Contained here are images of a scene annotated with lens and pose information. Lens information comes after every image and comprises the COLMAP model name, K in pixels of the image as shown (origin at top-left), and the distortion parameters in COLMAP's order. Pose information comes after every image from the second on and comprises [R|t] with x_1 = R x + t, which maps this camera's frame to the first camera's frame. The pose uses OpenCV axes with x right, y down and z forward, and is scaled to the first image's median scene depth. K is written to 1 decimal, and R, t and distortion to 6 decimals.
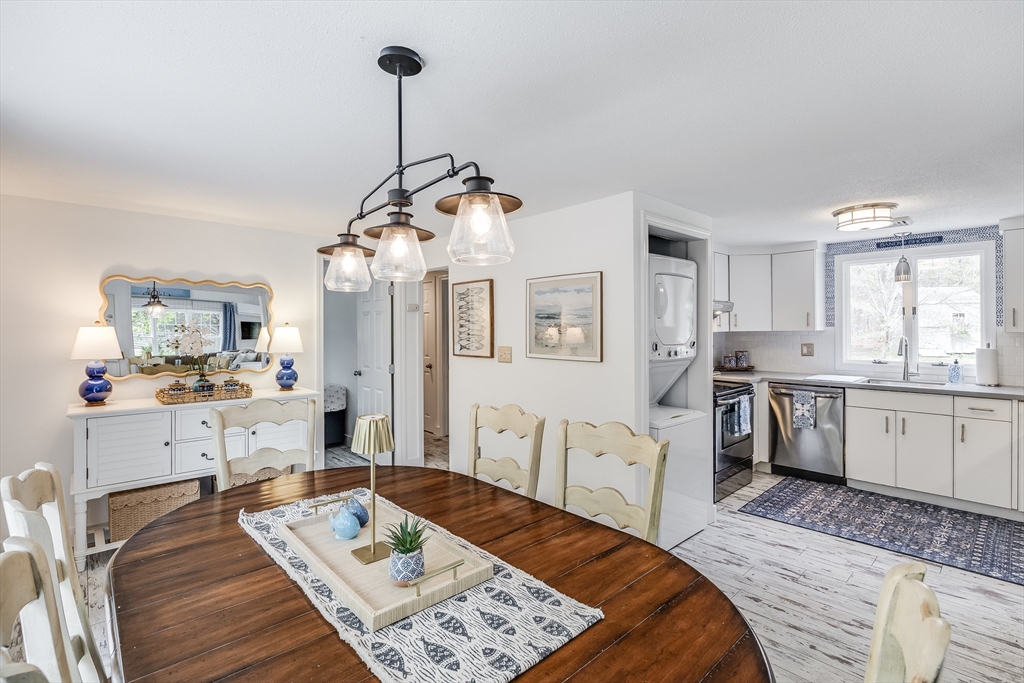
lens RADIAL K [[475.6, 0, 512.5], [0, 475.6, 366.0], [0, 0, 1]] dist [-0.001652, -0.000372]
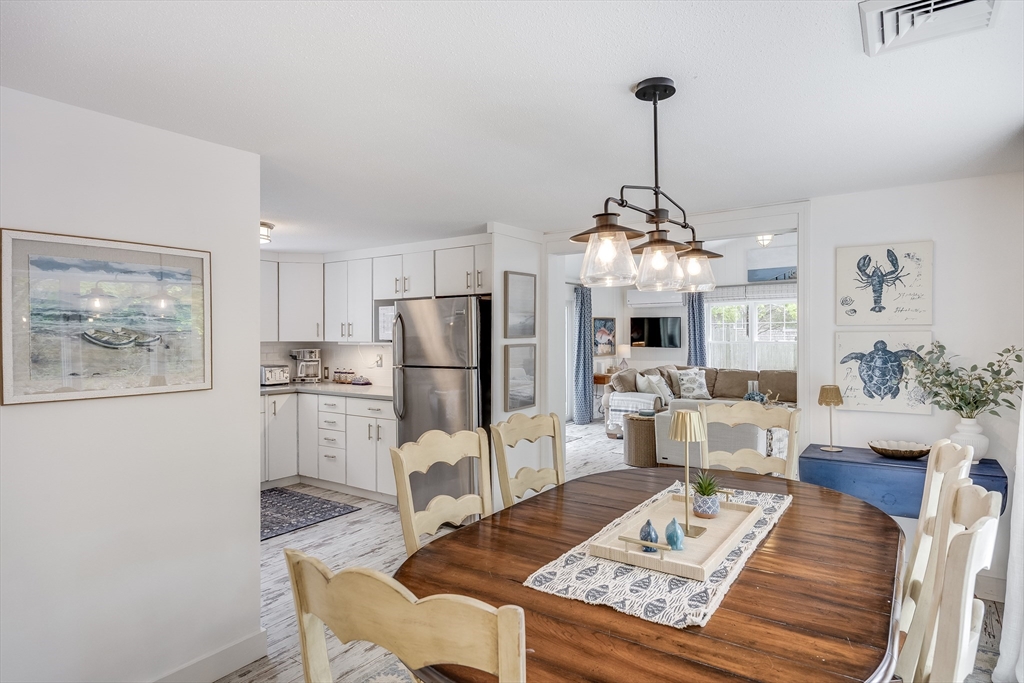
lens RADIAL K [[591.1, 0, 512.0], [0, 591.1, 341.5], [0, 0, 1]] dist [-0.043848, 0.000342]
pose [[-0.218523, -0.003729, 0.975825, -1.372305], [0.093047, 0.995357, 0.024641, -0.102310], [-0.971386, 0.096182, -0.217161, 1.481478]]
